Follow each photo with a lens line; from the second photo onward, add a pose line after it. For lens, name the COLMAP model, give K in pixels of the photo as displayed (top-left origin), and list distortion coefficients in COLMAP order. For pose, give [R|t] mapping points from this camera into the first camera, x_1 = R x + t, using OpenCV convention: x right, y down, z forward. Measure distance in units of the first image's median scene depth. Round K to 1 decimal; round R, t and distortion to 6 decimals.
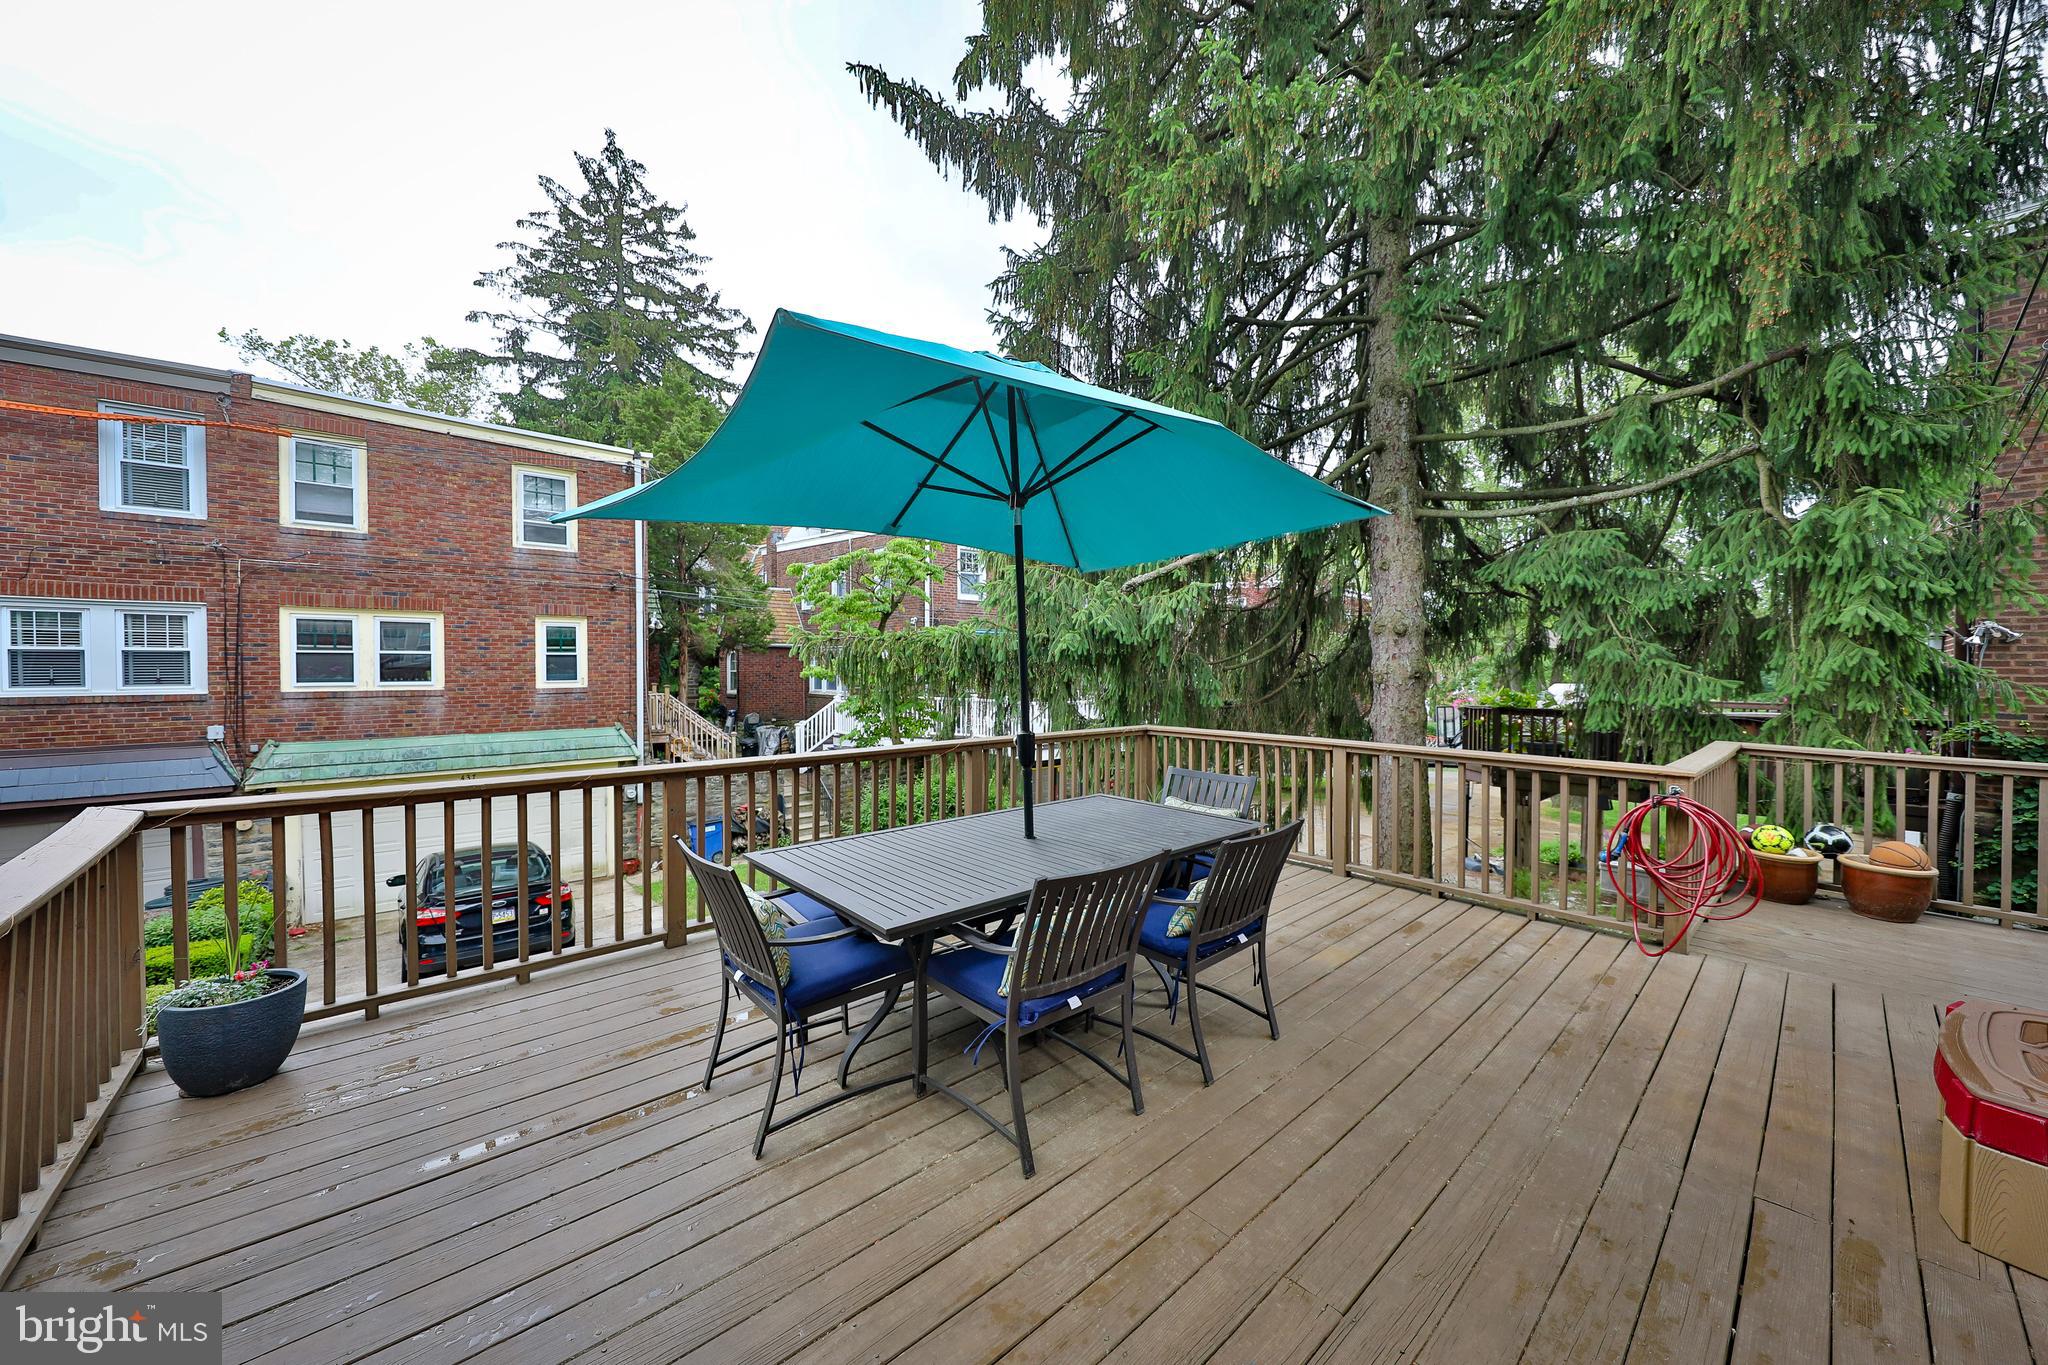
lens RADIAL K [[721.8, 0, 1035.6], [0, 721.8, 676.1], [0, 0, 1]] dist [-0.001979, -0.001143]
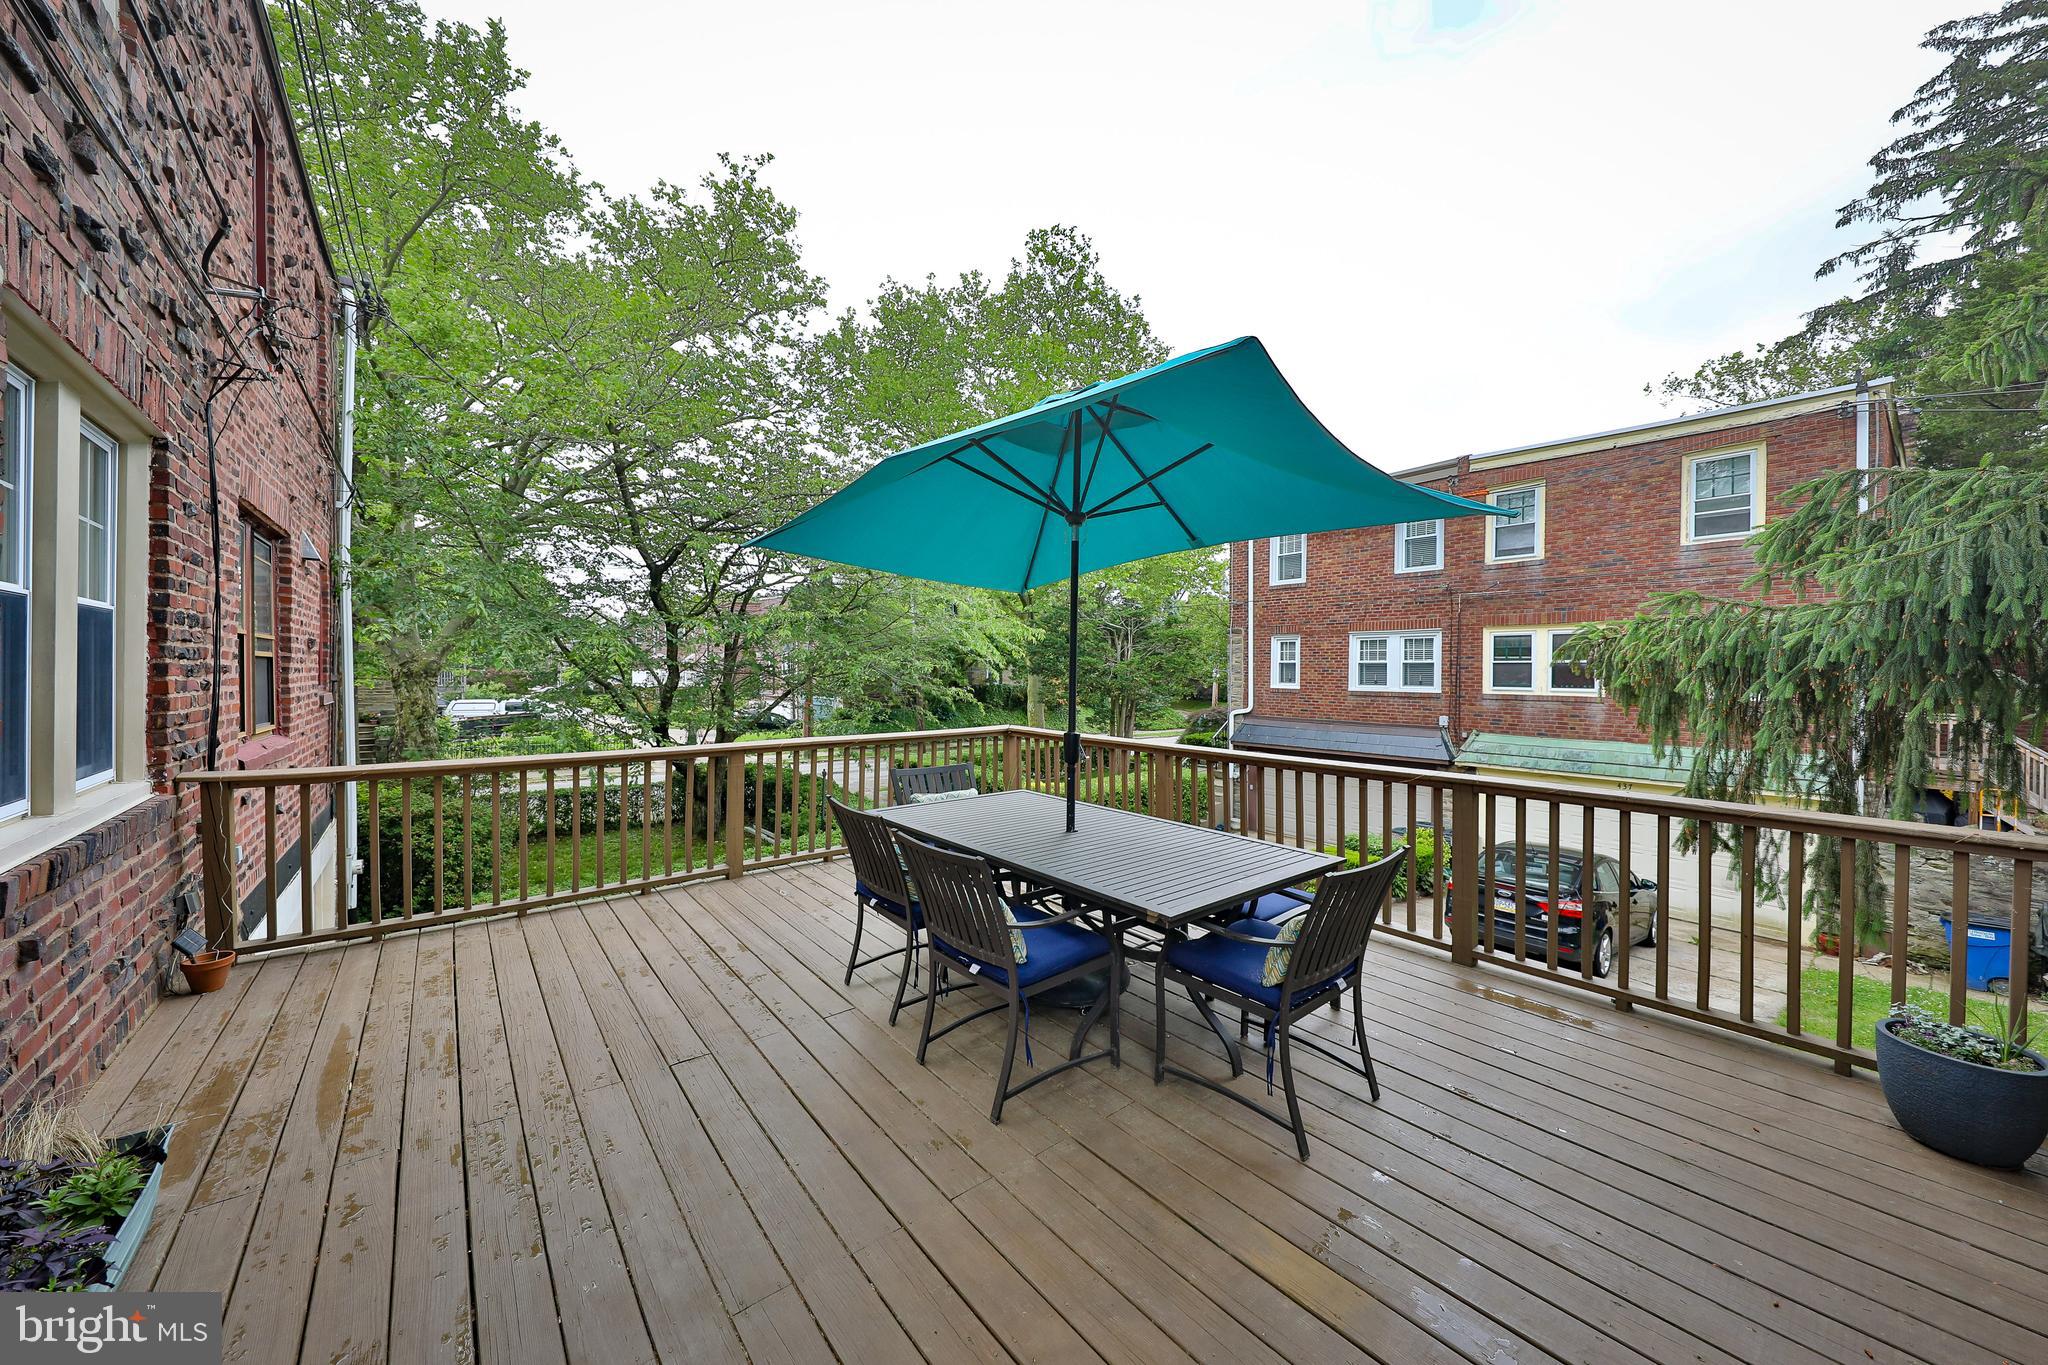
lens RADIAL K [[721.8, 0, 1023.3], [0, 721.8, 641.9], [0, 0, 1]] dist [-0.001979, -0.001143]
pose [[-0.072803, -0.039151, -0.996578, 1.088687], [-0.020082, 0.999084, -0.037783, -0.017526], [0.997144, 0.017263, -0.073522, 1.004098]]
